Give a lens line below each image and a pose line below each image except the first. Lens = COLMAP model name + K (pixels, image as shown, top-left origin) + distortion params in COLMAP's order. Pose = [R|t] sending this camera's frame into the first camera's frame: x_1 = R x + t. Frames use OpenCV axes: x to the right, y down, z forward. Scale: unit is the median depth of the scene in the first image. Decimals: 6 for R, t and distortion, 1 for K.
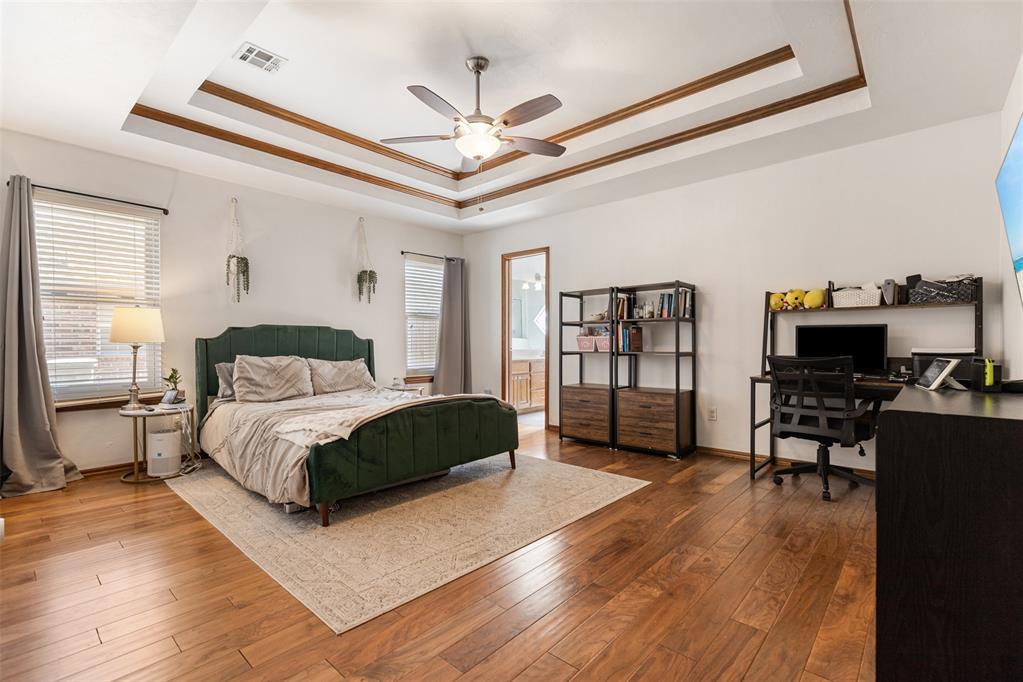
lens RADIAL K [[457.0, 0, 511.8], [0, 457.0, 344.3], [0, 0, 1]] dist [0.001930, 0.000030]
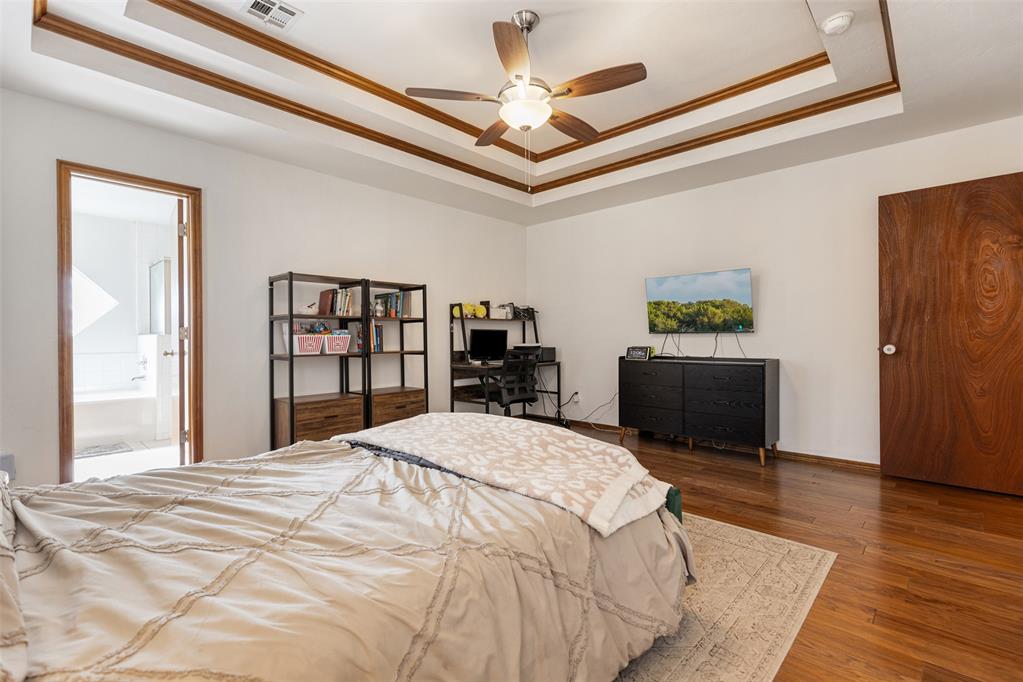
lens RADIAL K [[457.0, 0, 511.7], [0, 457.0, 339.1], [0, 0, 1]] dist [0.001930, 0.000030]
pose [[0.004592, 0.001616, 0.999988, -0.714150], [0.012115, 0.999925, -0.001671, -0.005081], [-0.999916, 0.012122, 0.004572, 0.781445]]
